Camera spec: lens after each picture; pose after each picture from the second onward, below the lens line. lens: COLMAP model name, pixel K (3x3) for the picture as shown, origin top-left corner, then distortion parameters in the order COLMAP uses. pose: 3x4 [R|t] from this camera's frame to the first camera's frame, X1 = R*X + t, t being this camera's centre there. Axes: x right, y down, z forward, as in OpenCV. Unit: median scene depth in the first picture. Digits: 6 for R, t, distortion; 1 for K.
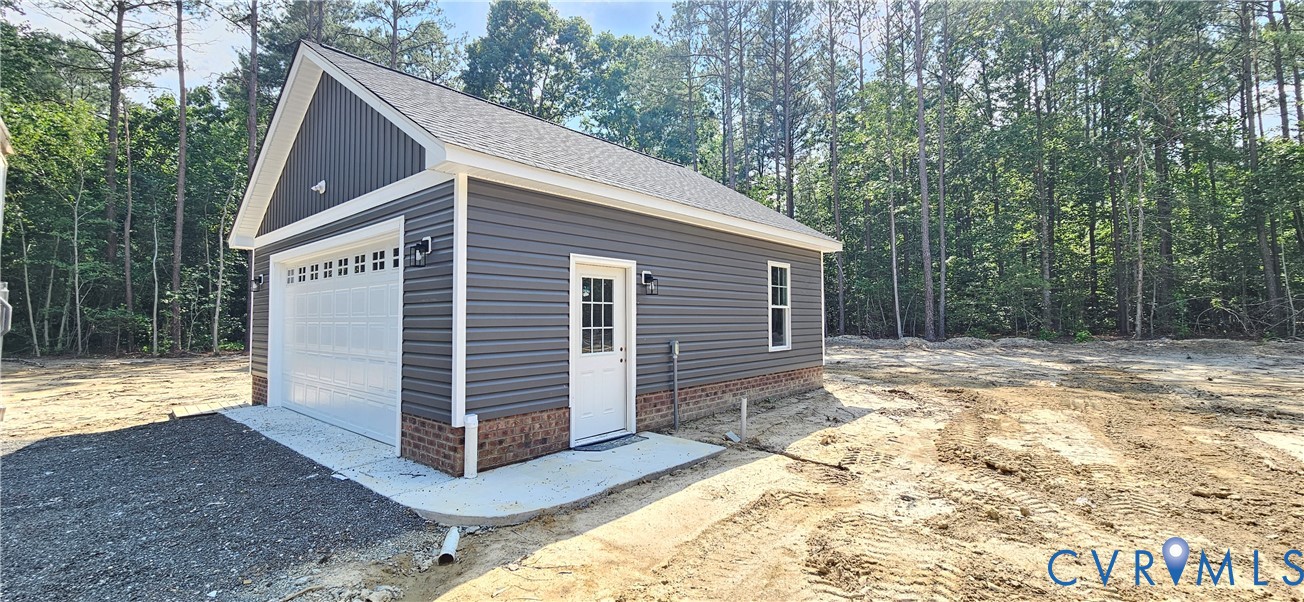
lens RADIAL K [[535.8, 0, 649.2], [0, 535.8, 296.6], [0, 0, 1]] dist [-0.001159, 0.000445]
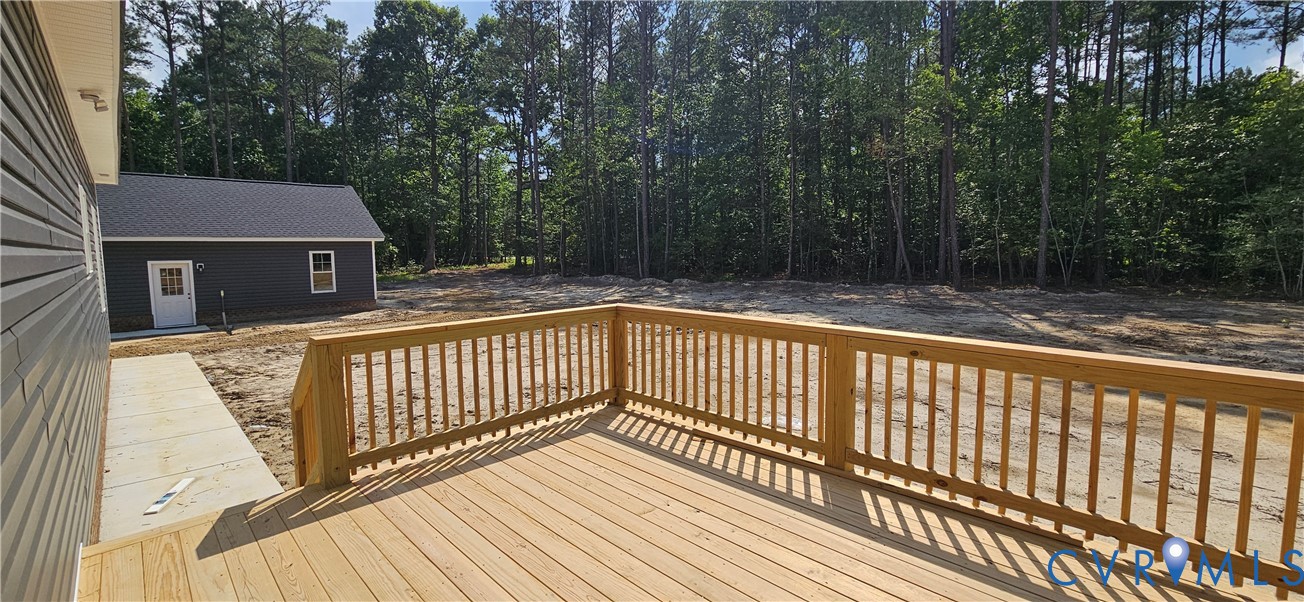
lens RADIAL K [[535.8, 0, 649.2], [0, 535.8, 296.6], [0, 0, 1]] dist [-0.001159, 0.000445]
pose [[0.997078, 0.001875, -0.076363, 2.391428], [0.008456, 0.990845, 0.134739, -0.225648], [0.075917, -0.134991, 0.987934, -1.419389]]
